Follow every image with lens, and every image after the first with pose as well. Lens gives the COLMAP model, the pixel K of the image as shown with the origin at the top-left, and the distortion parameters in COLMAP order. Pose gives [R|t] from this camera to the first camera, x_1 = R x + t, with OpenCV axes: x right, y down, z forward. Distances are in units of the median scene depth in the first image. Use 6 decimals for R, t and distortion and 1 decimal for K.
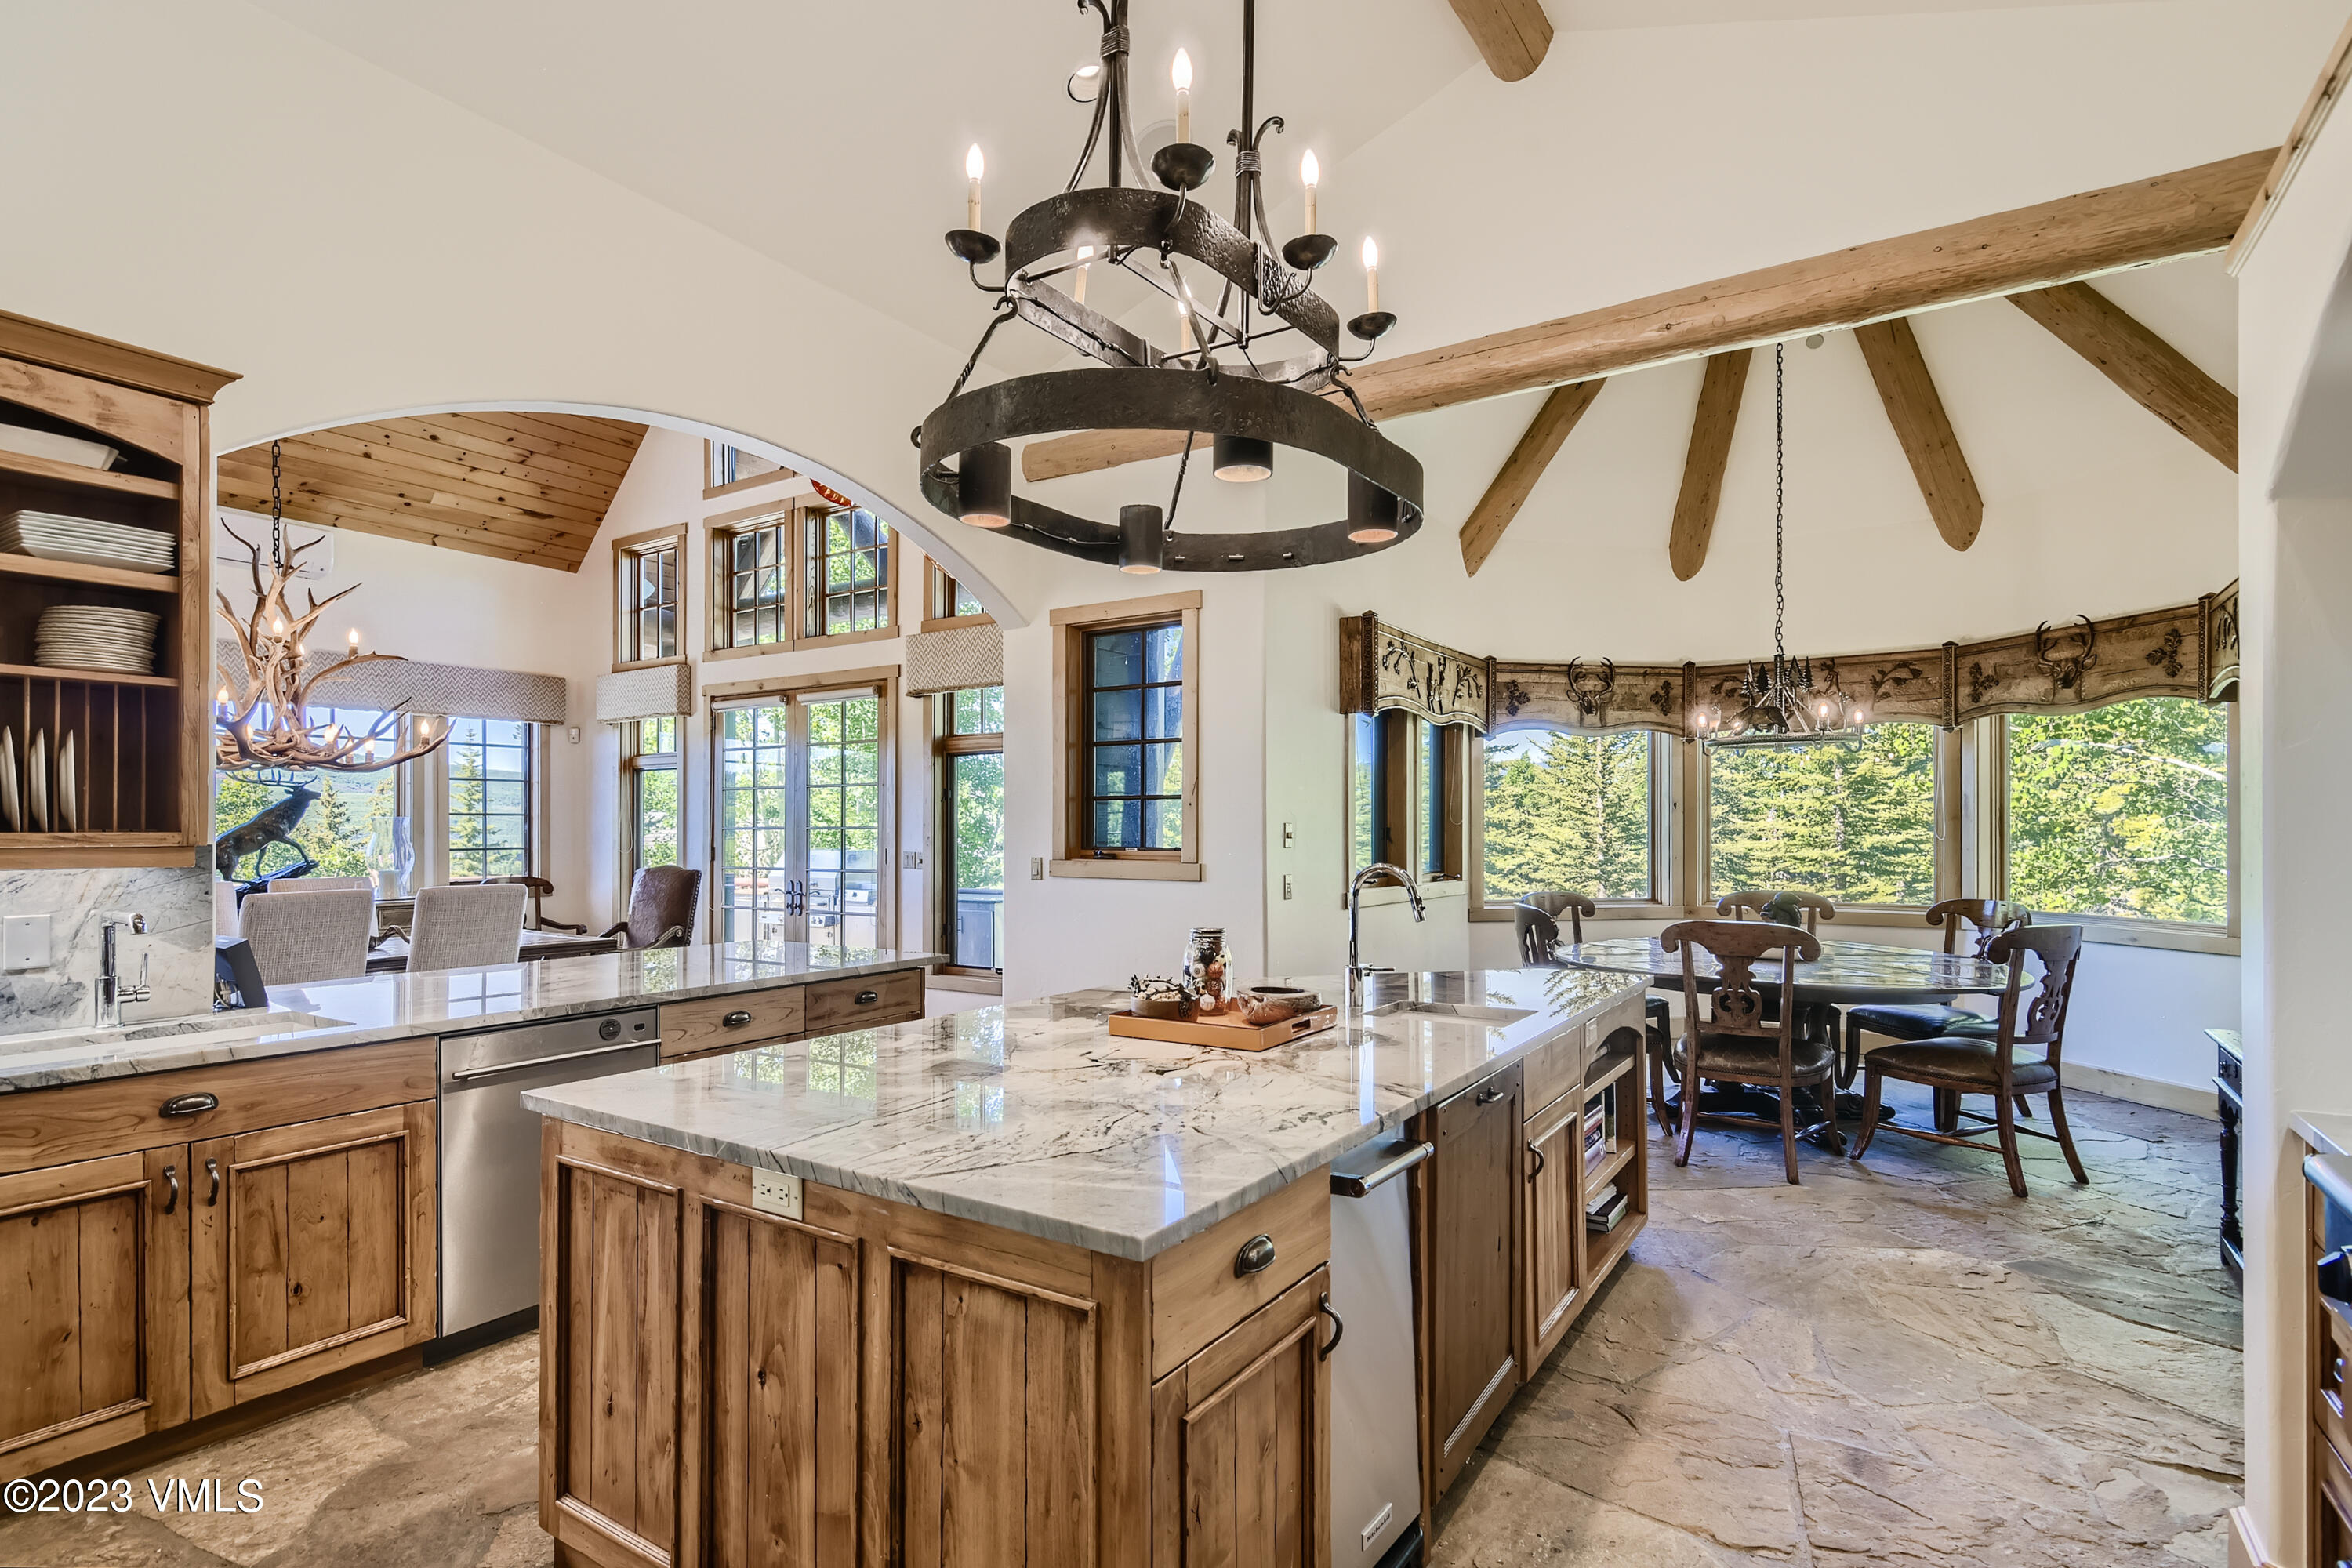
lens RADIAL K [[1156.0, 0, 1181.7], [0, 1156.0, 818.7], [0, 0, 1]] dist [-0.003115, -0.000474]
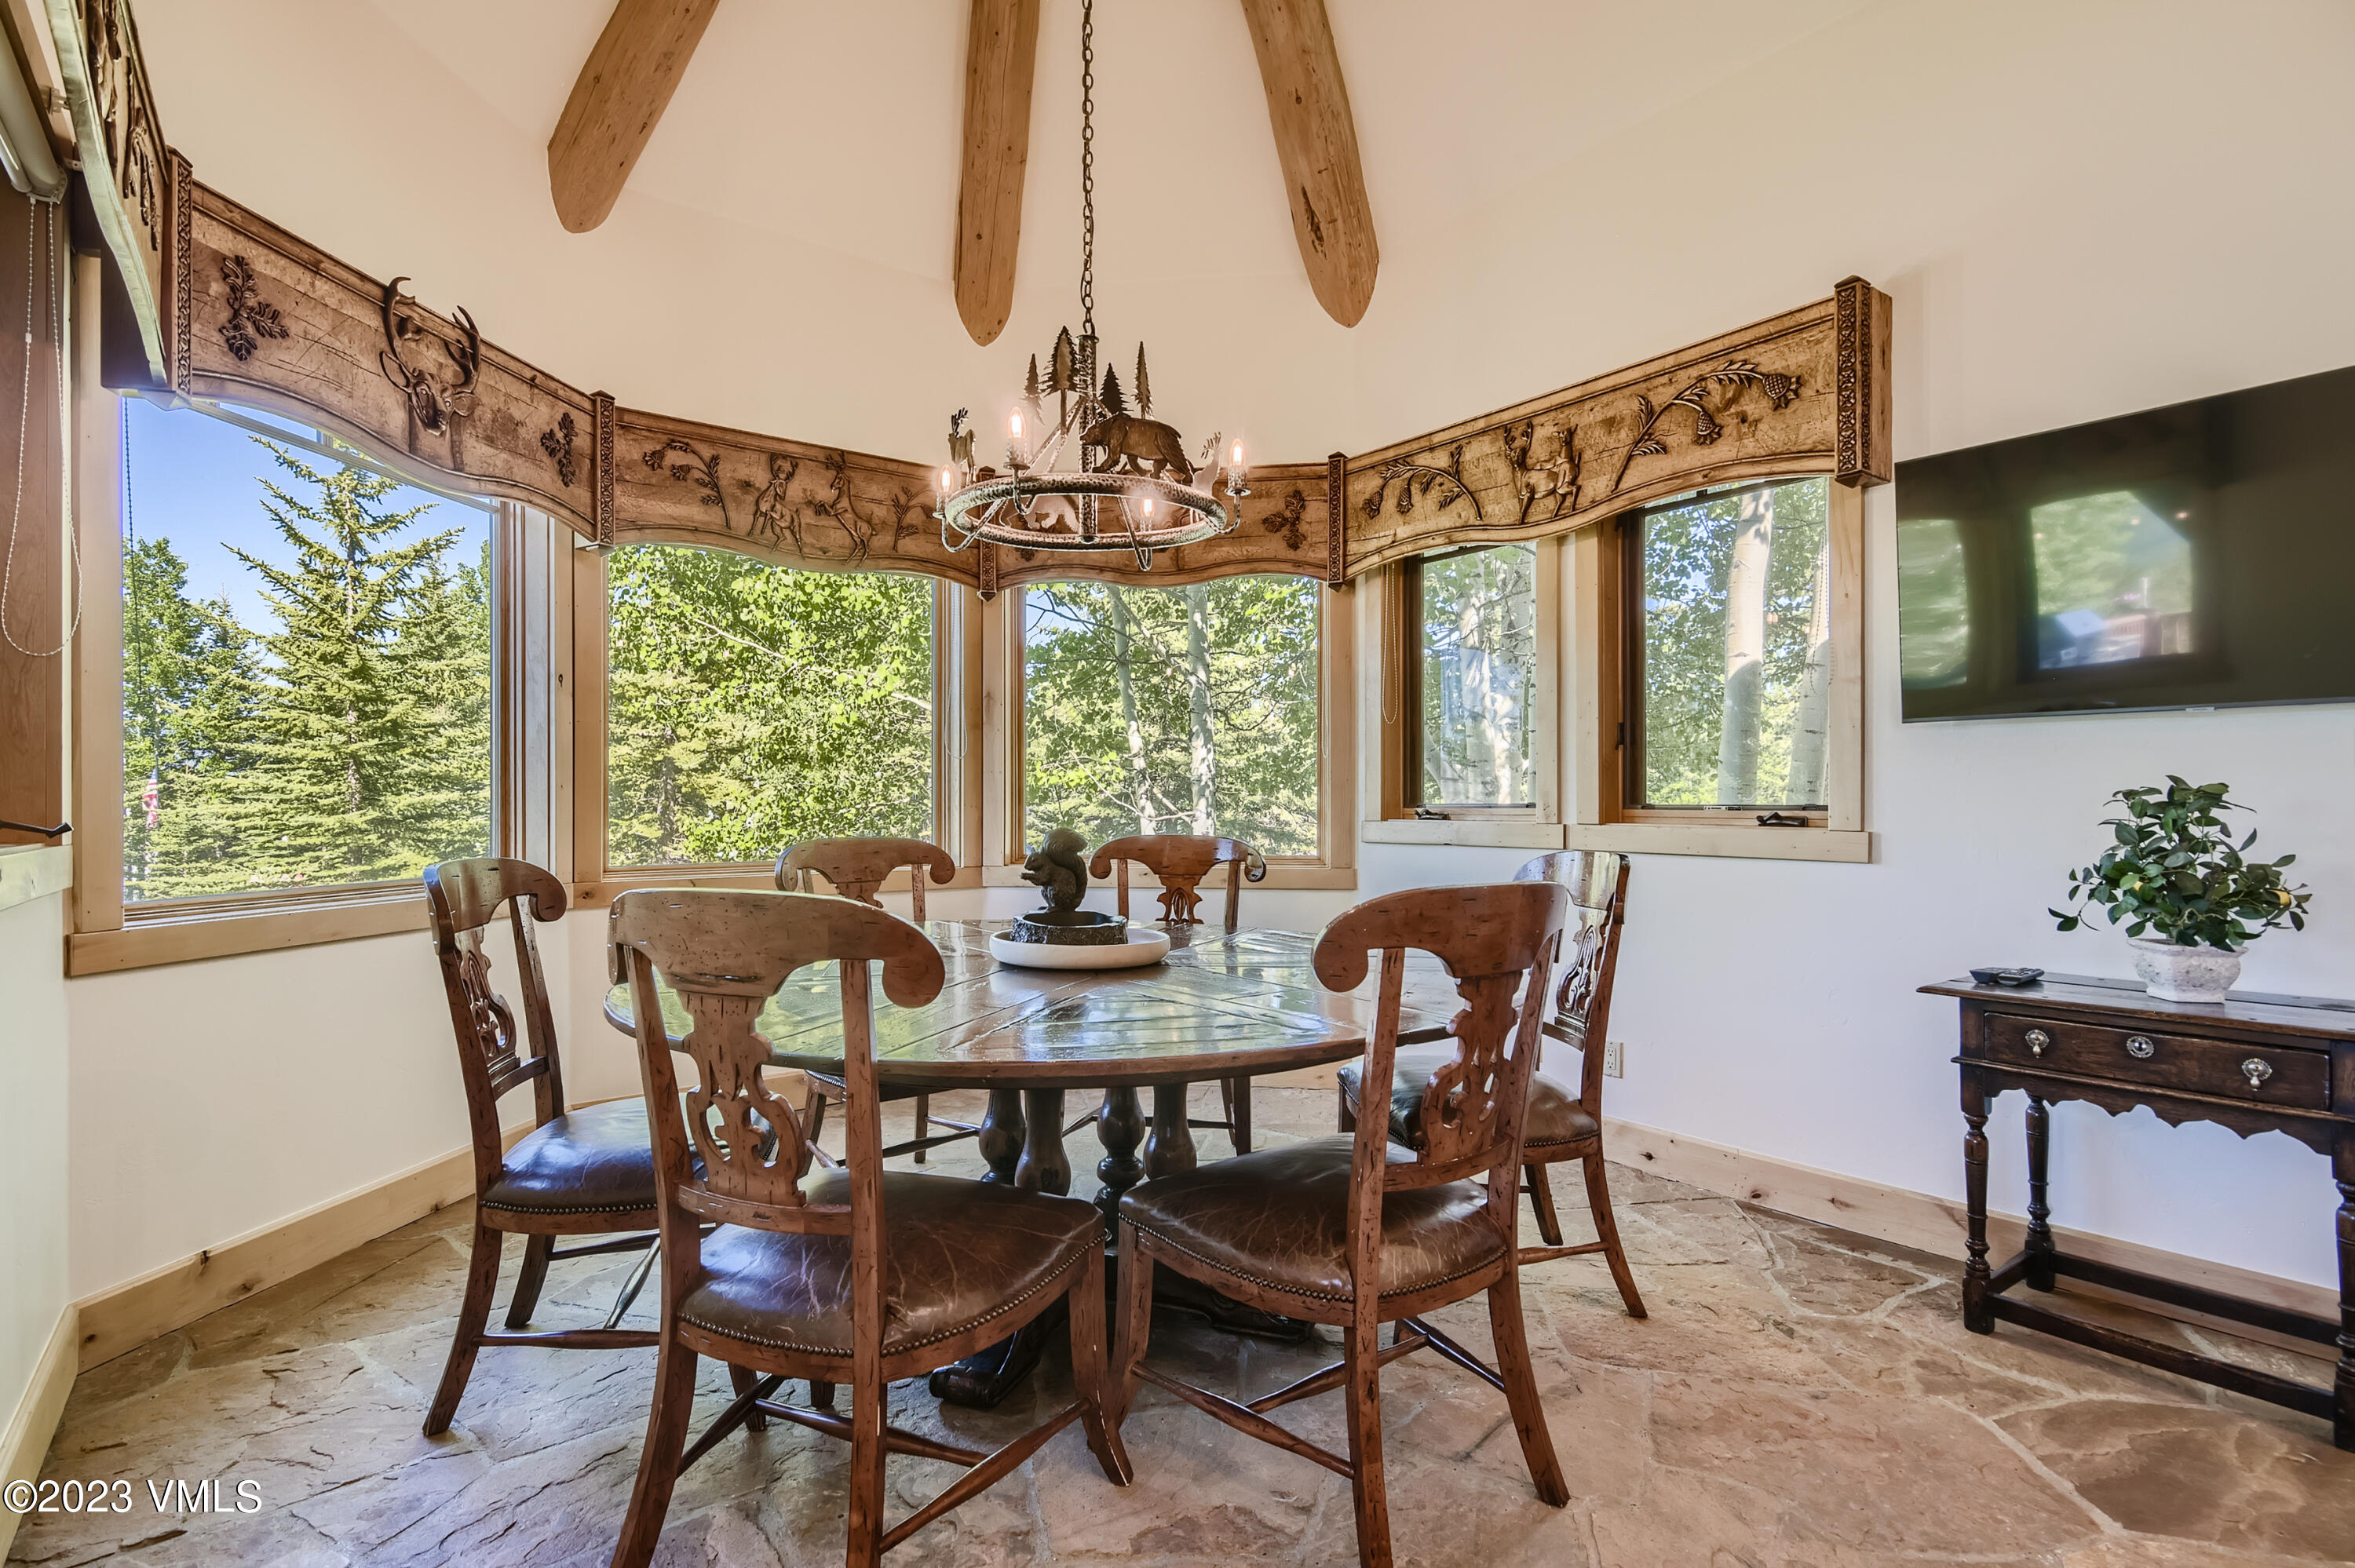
lens RADIAL K [[1149.1, 0, 1177.5], [0, 1149.1, 784.0], [0, 0, 1]] dist [-0.000976, -0.000024]
pose [[0.331733, 0.013910, 0.943271, 0.059400], [-0.004747, 0.999903, -0.013076, 0.039581], [-0.943361, -0.000140, 0.331767, 0.622721]]
